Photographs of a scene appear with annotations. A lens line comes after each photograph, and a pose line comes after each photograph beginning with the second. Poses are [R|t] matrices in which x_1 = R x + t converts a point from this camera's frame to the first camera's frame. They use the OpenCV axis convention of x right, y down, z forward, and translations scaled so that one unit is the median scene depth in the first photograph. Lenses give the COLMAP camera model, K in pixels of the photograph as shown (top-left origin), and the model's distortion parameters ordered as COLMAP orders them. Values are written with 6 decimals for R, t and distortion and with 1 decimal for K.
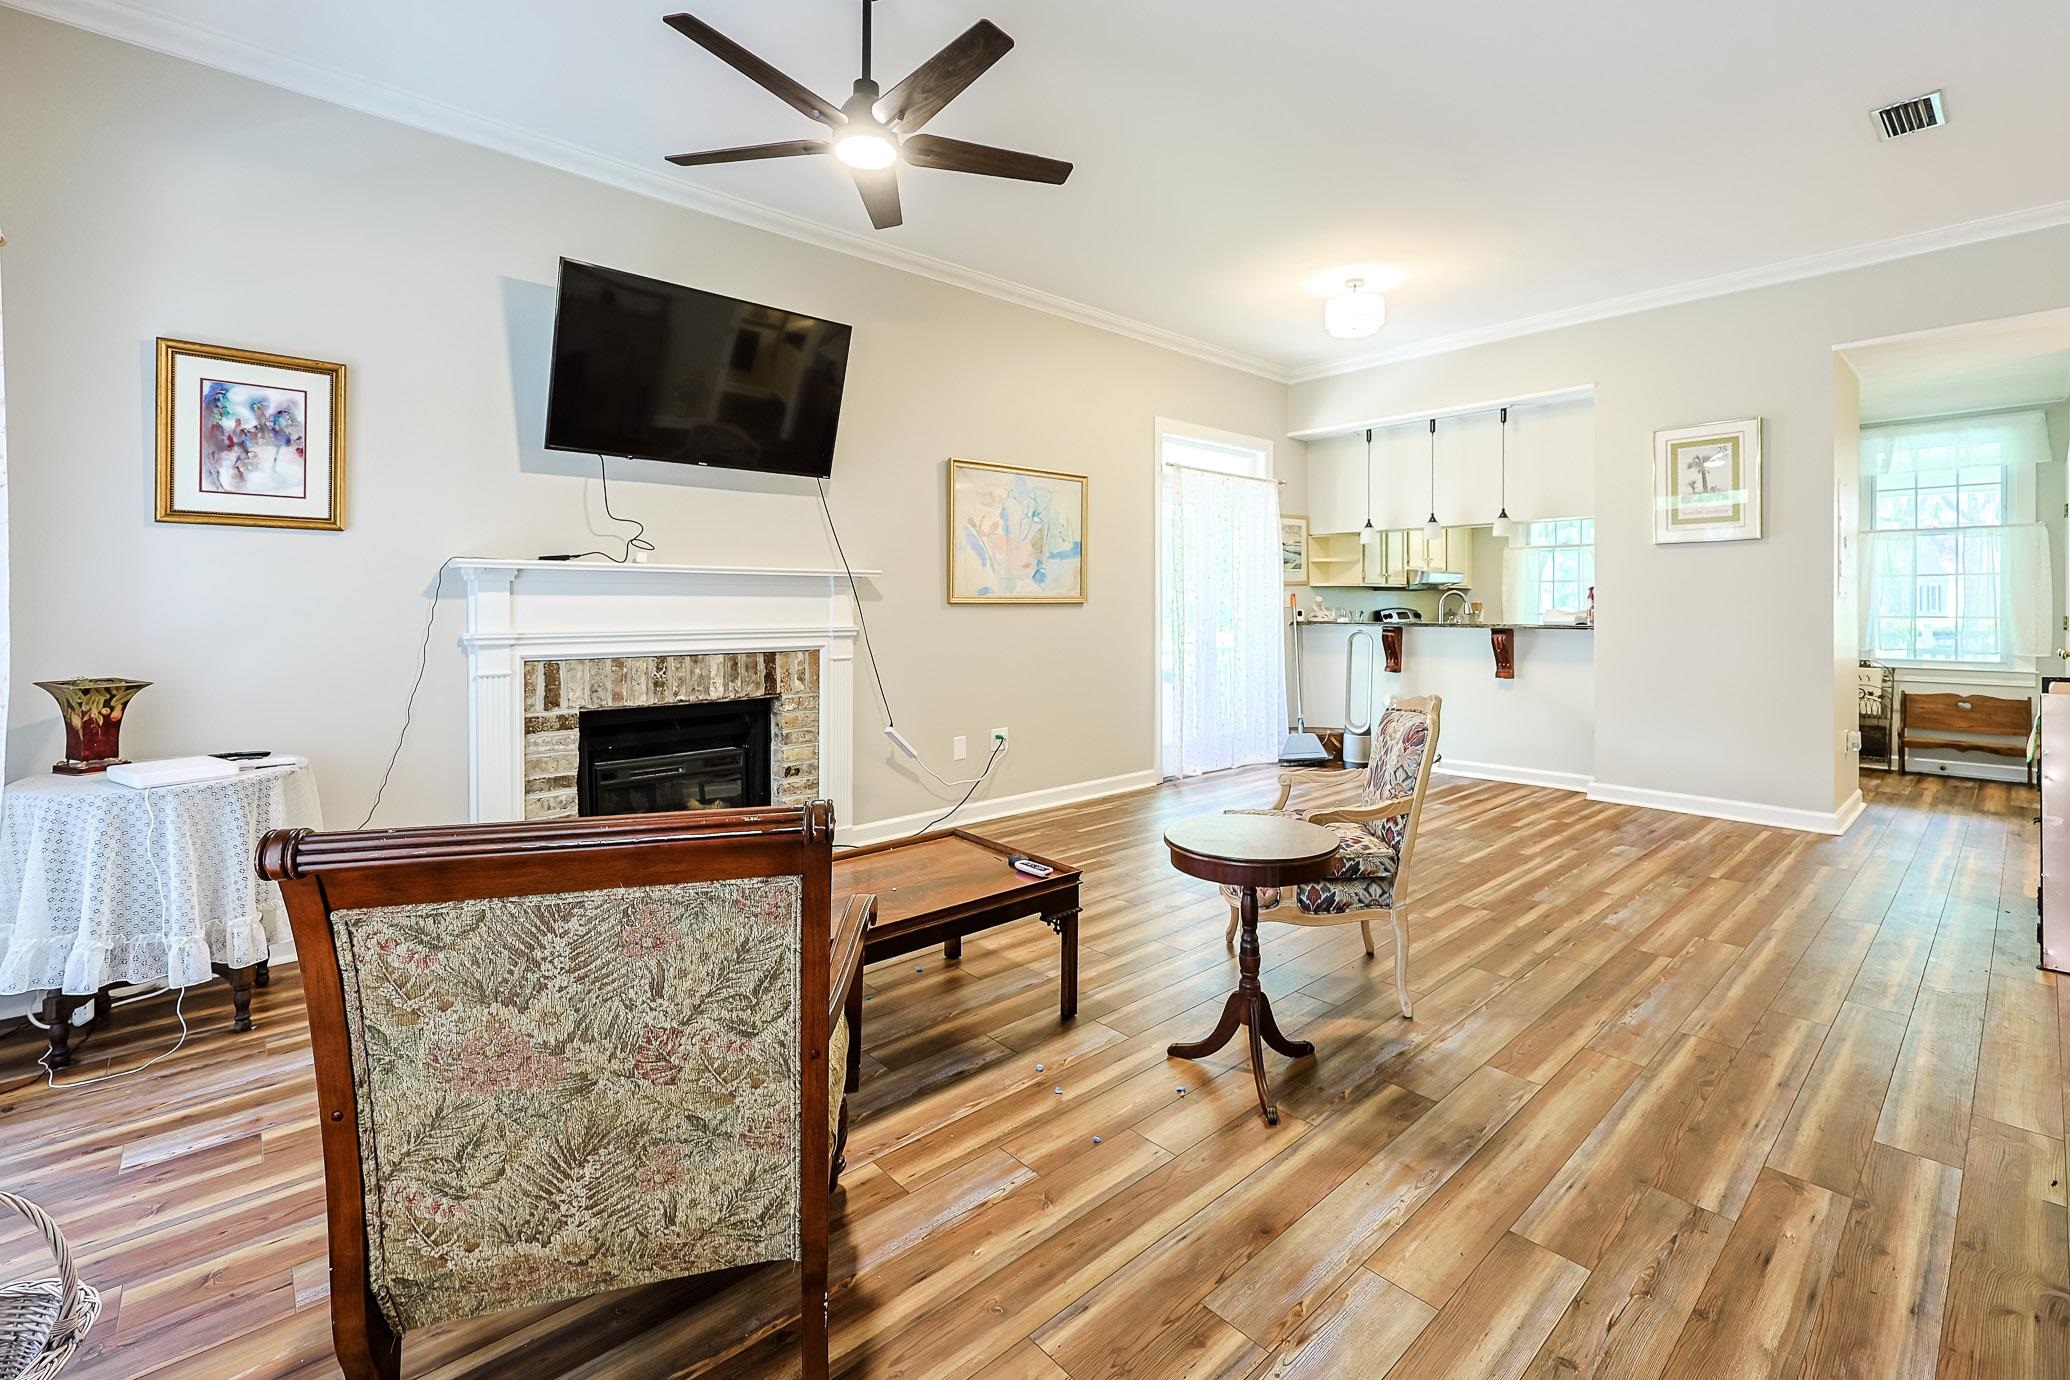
lens RADIAL K [[900.5, 0, 1041.0], [0, 900.5, 625.1], [0, 0, 1]] dist [0.001950, -0.000036]
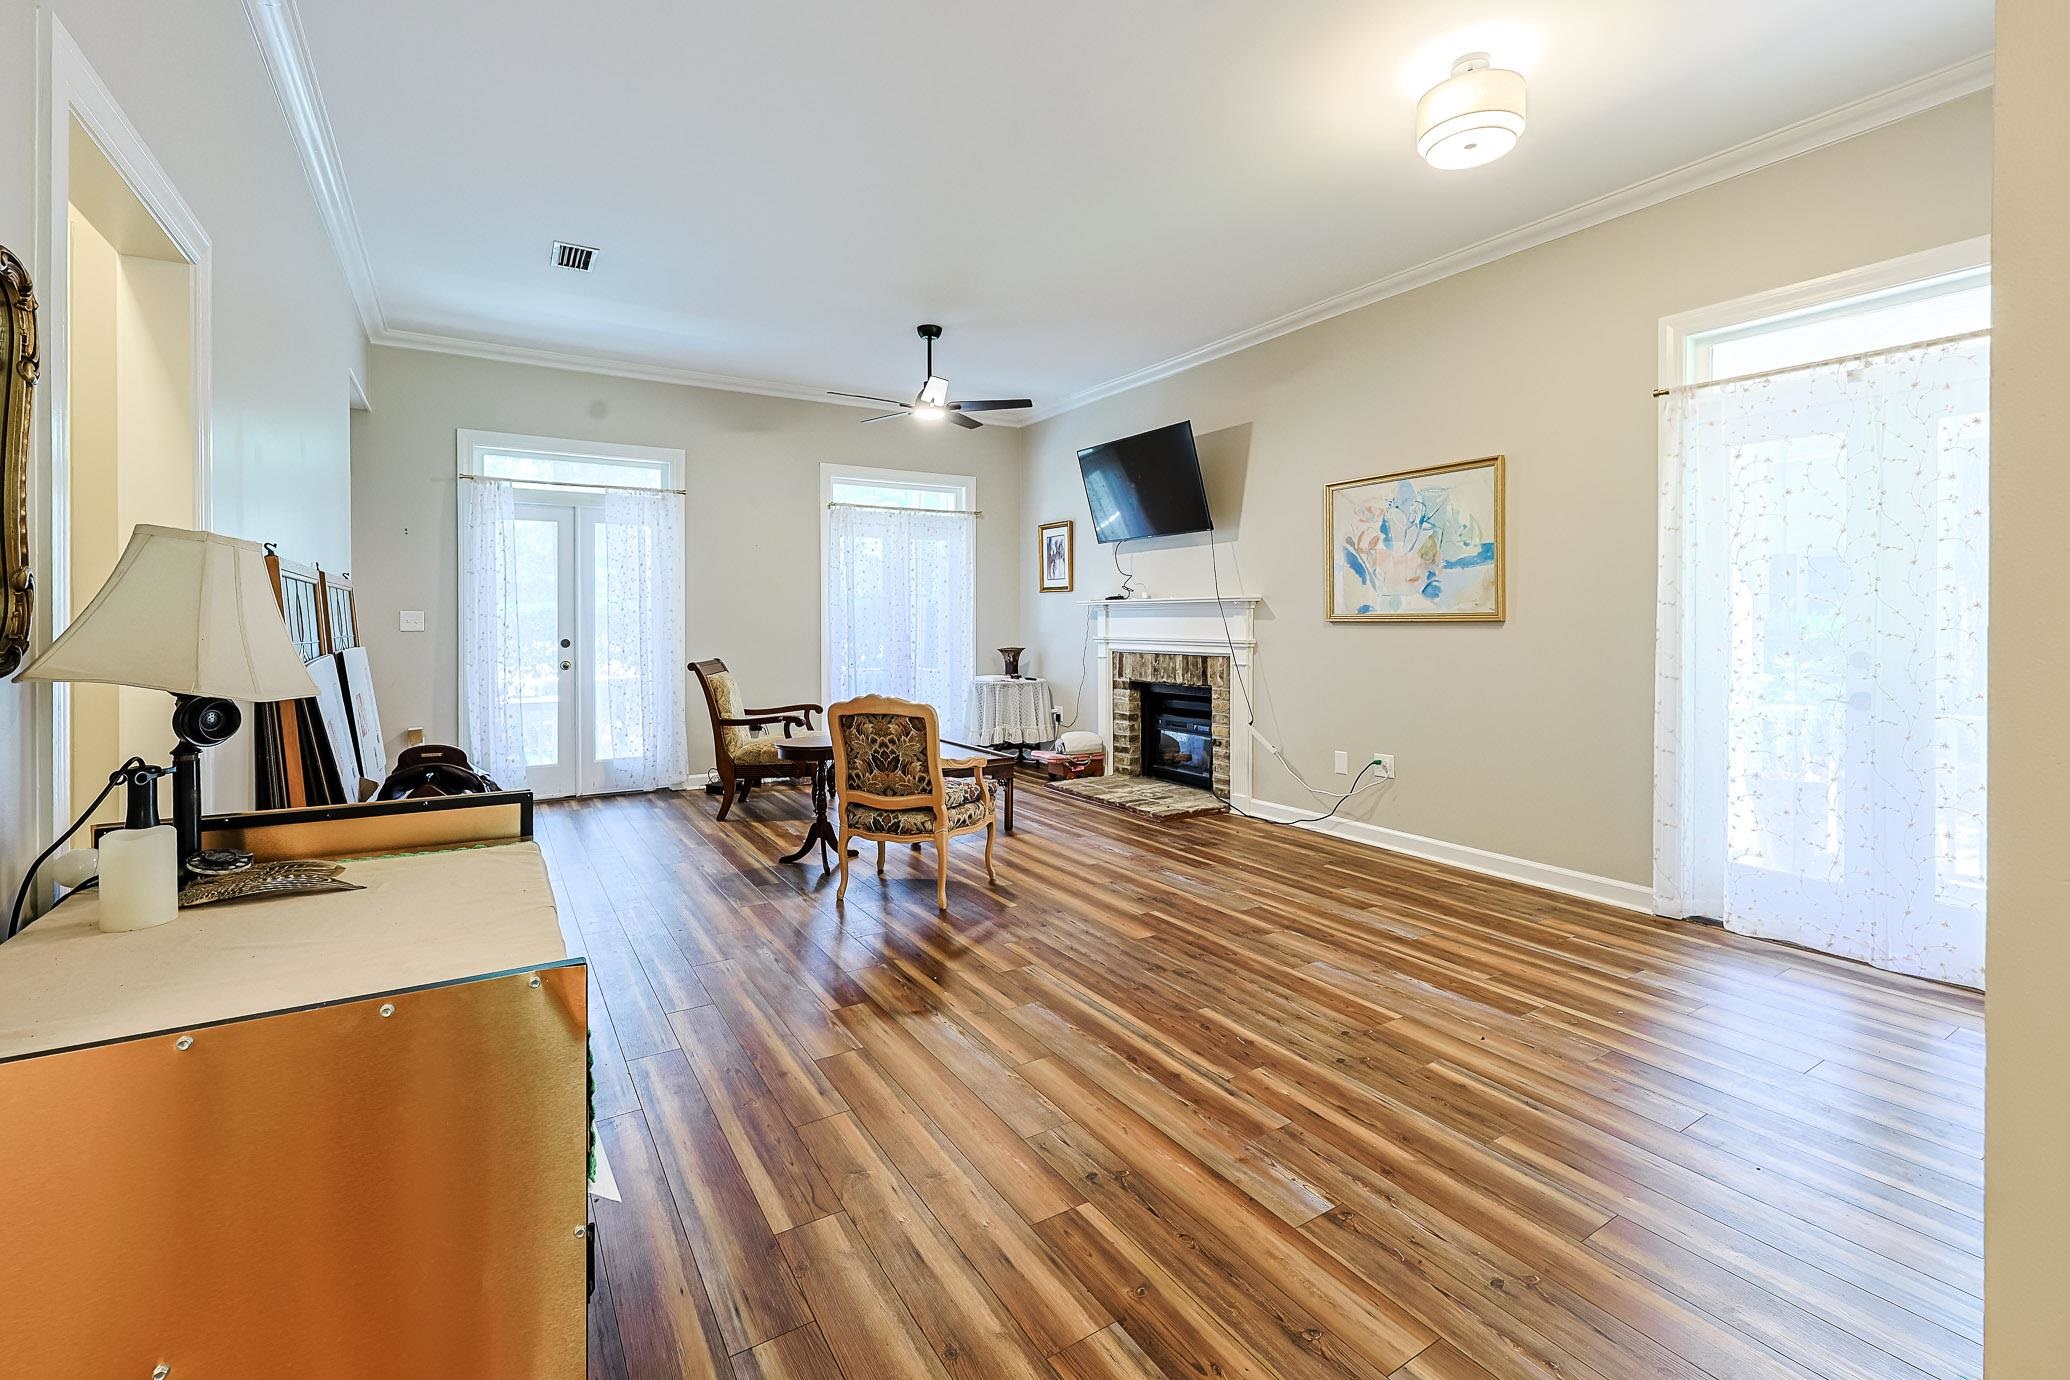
lens RADIAL K [[900.5, 0, 1041.0], [0, 900.5, 625.1], [0, 0, 1]] dist [0.001950, -0.000036]
pose [[-0.165816, 0.004274, -0.986147, 1.328484], [-0.022145, 0.999722, 0.008057, -0.028113], [0.985908, 0.023174, -0.165676, 1.123052]]
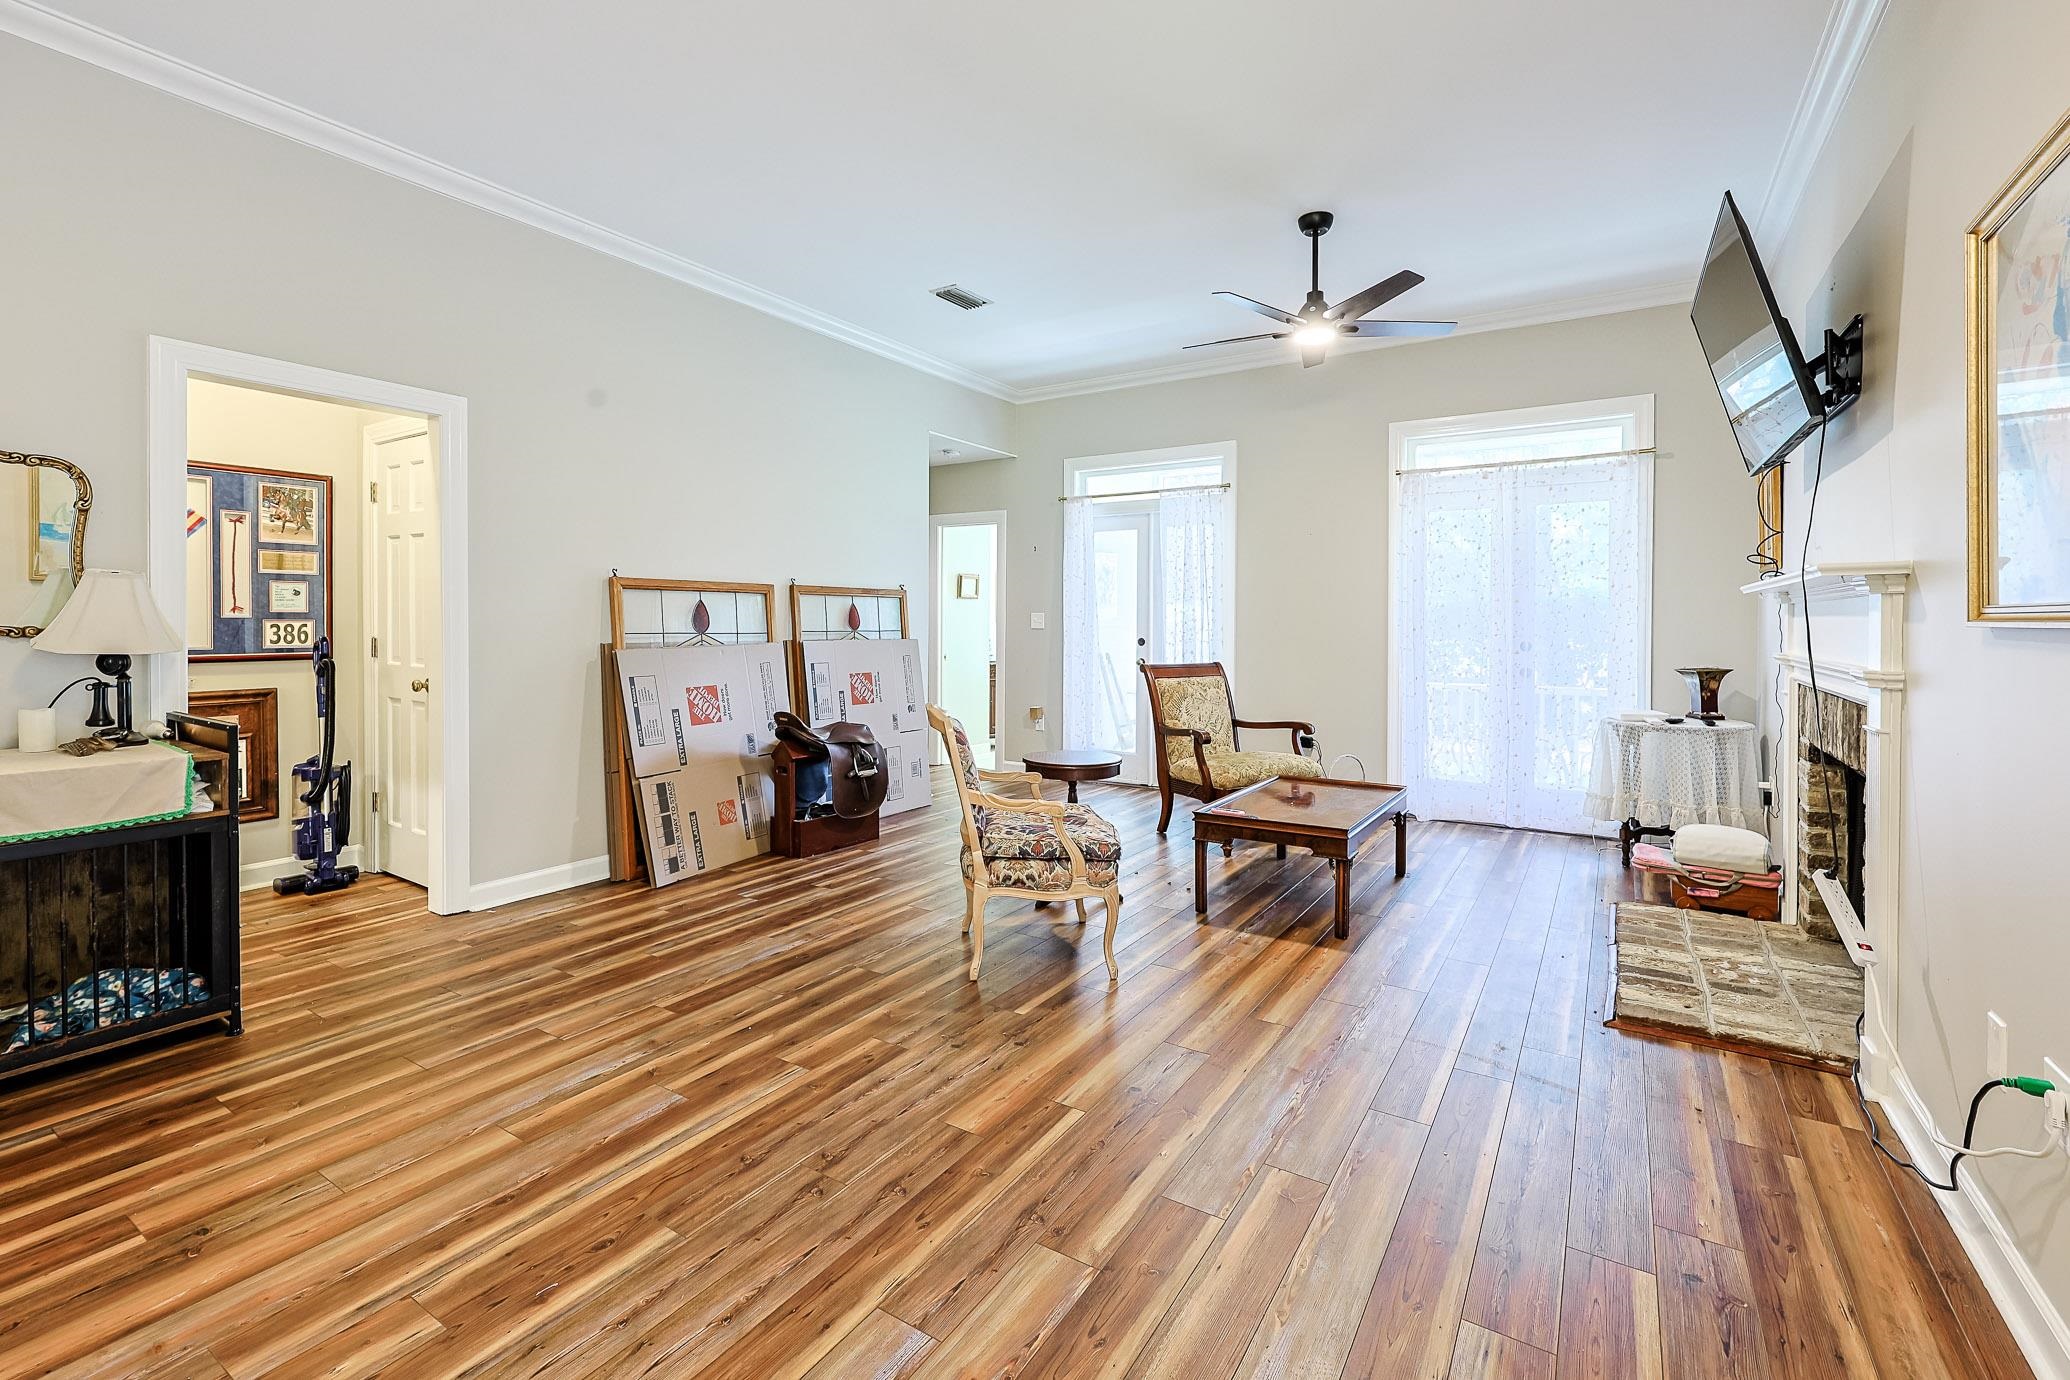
lens RADIAL K [[900.5, 0, 1041.0], [0, 900.5, 625.1], [0, 0, 1]] dist [0.001950, -0.000036]
pose [[-0.963876, -0.002482, -0.266338, 0.474130], [-0.009771, 0.999613, 0.026046, -0.039050], [0.266171, 0.027707, -0.963528, 1.660358]]
